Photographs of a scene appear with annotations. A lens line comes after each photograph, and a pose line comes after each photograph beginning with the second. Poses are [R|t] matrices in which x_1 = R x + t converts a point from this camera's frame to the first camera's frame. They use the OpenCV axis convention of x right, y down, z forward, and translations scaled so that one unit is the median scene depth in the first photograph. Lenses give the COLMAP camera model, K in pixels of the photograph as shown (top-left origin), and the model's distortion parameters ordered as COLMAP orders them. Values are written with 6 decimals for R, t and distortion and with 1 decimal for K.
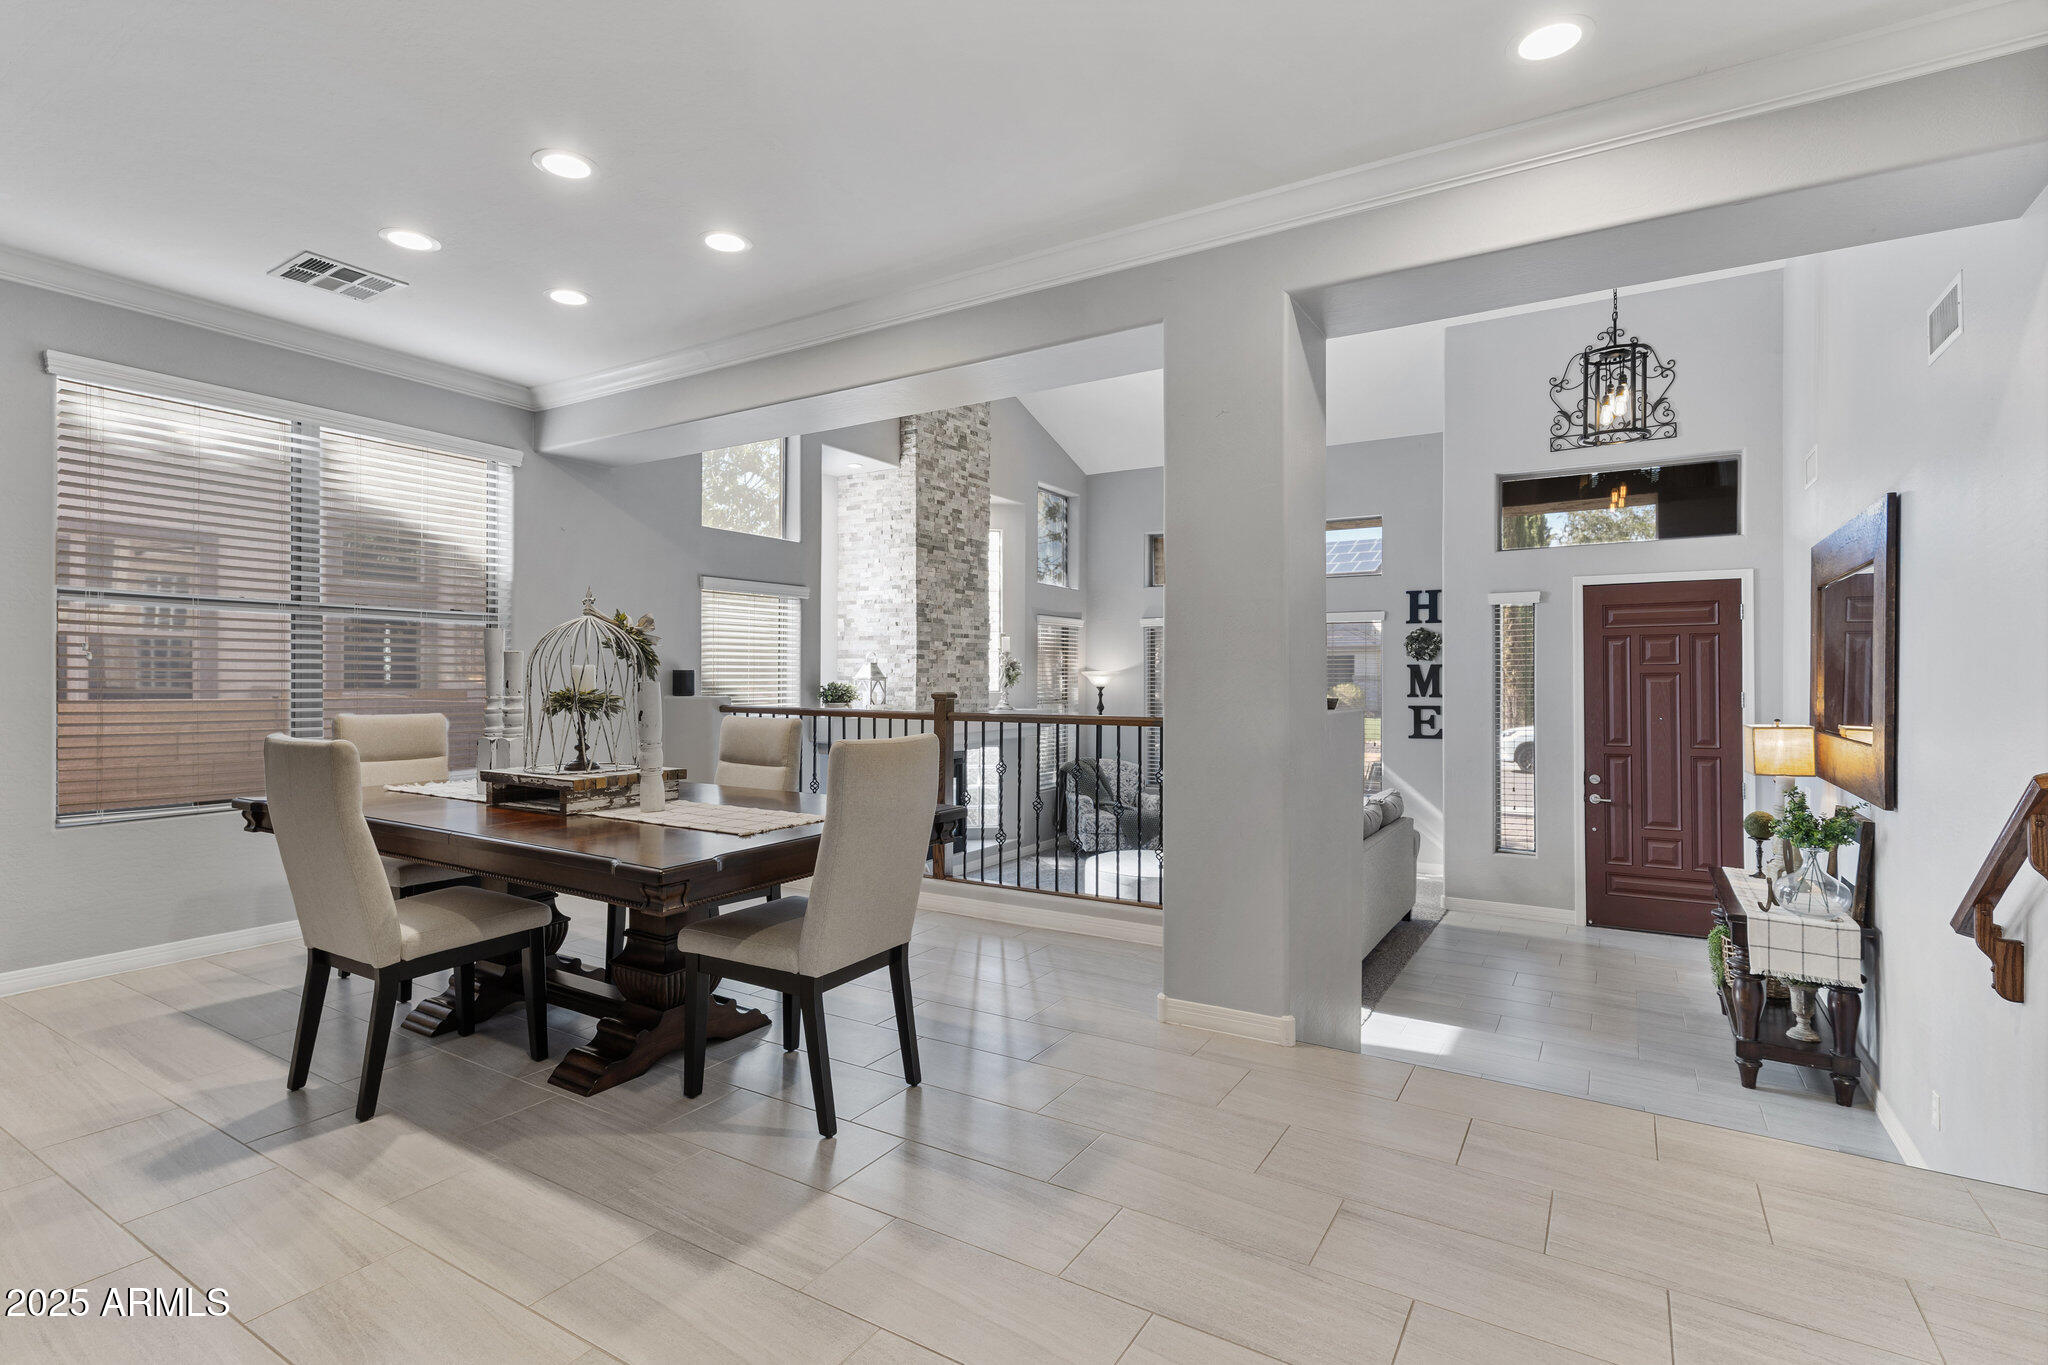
lens RADIAL K [[984.9, 0, 1020.2], [0, 984.9, 680.6], [0, 0, 1]] dist [0.005509, 0.000207]
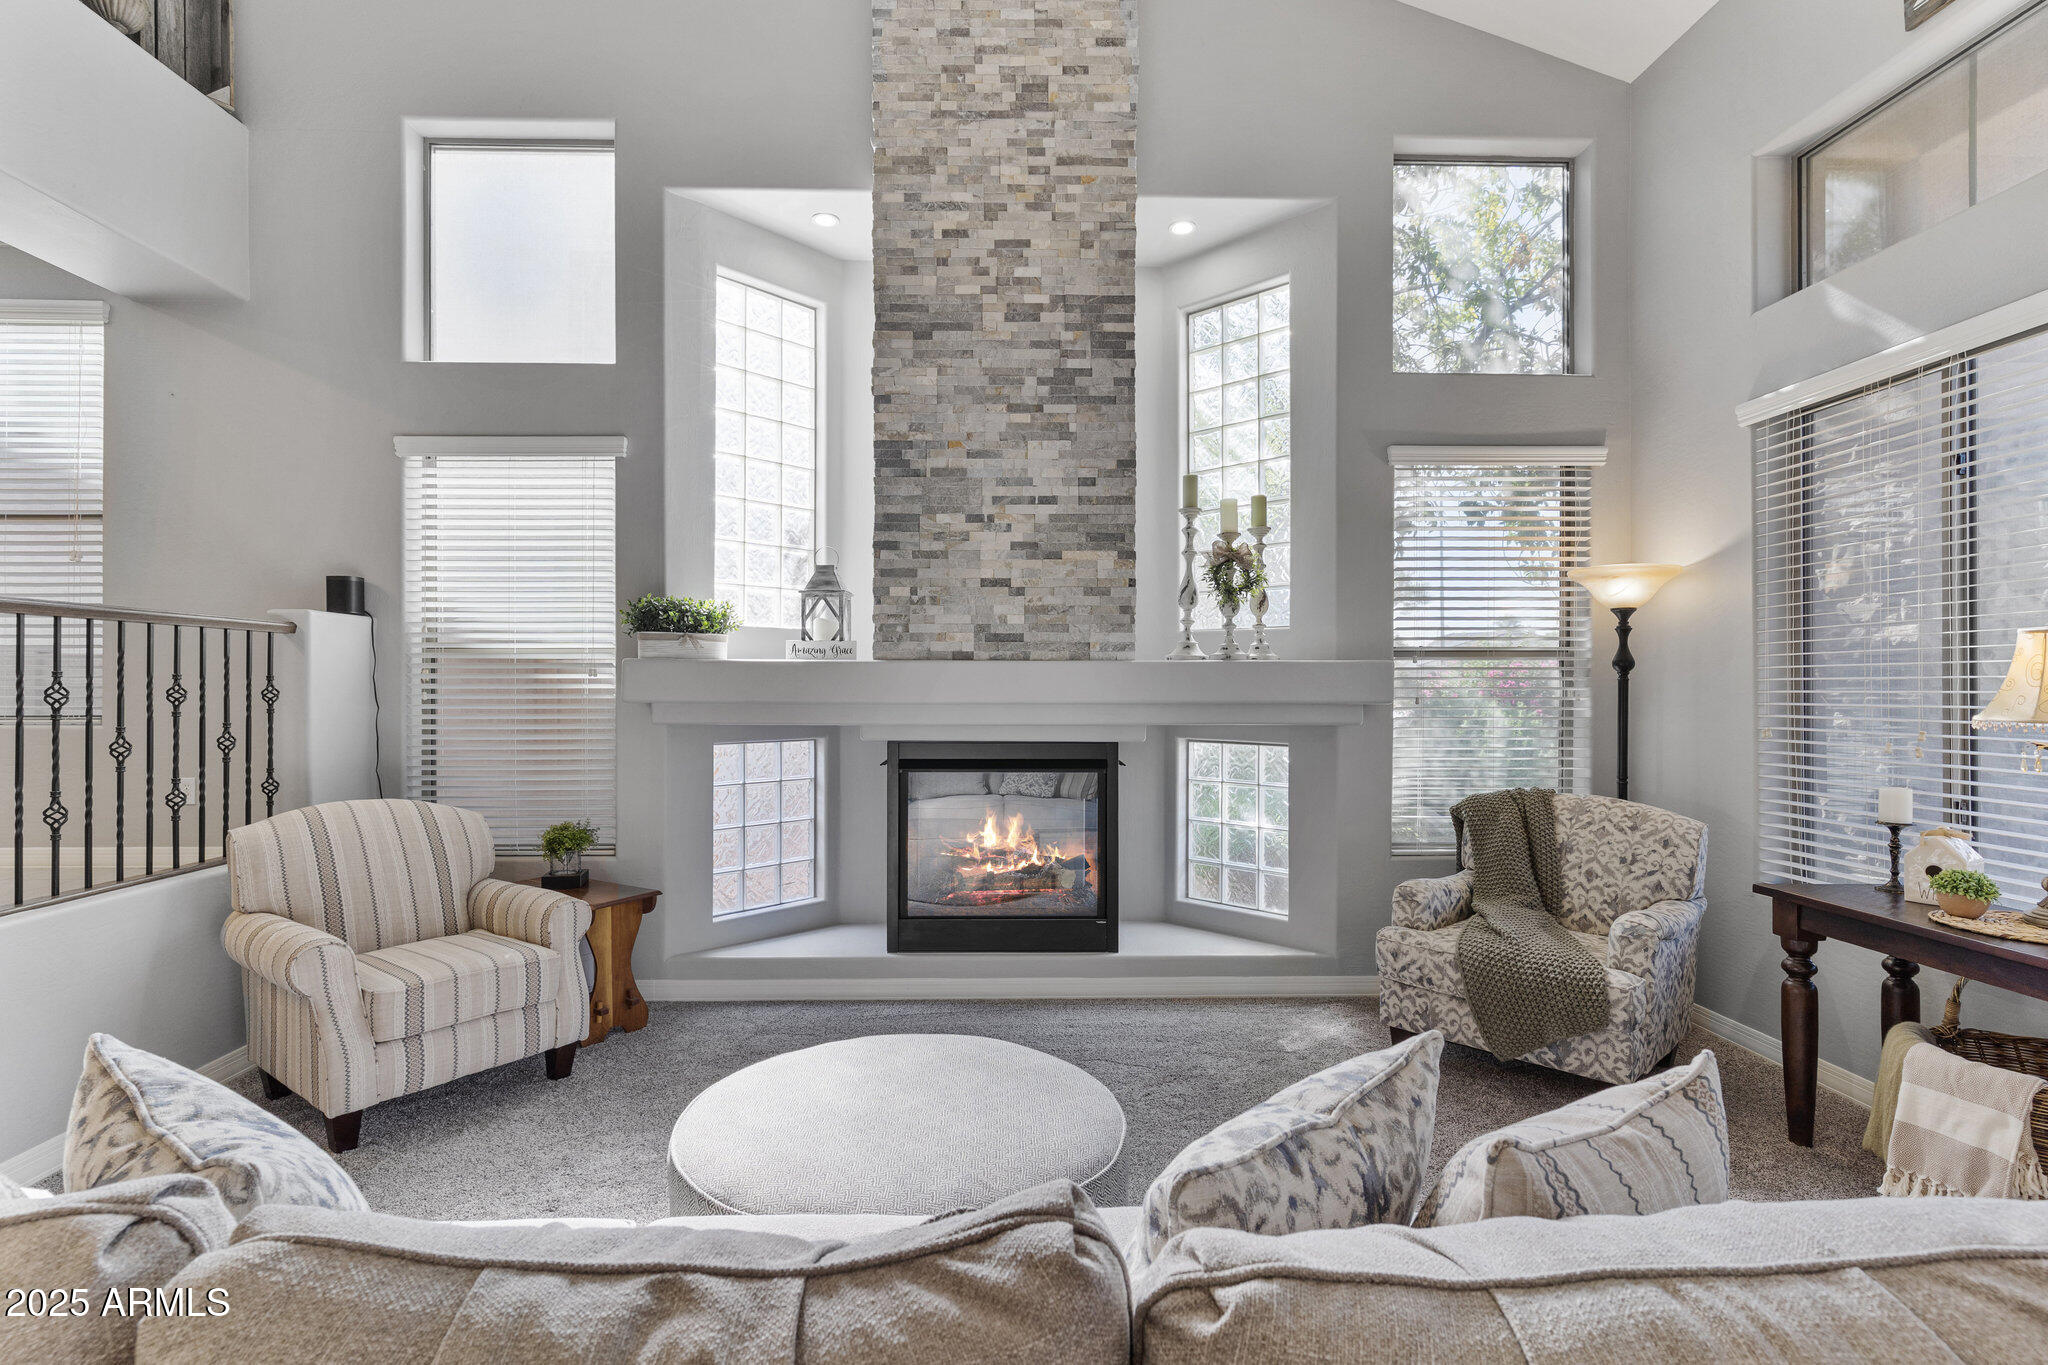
lens RADIAL K [[984.9, 0, 1022.2], [0, 984.9, 676.3], [0, 0, 1]] dist [0.005509, 0.000207]
pose [[0.542605, -0.000859, -0.839988, 0.352650], [-0.002666, 0.999993, -0.002745, 0.043400], [0.839984, 0.003729, 0.542598, 0.754964]]
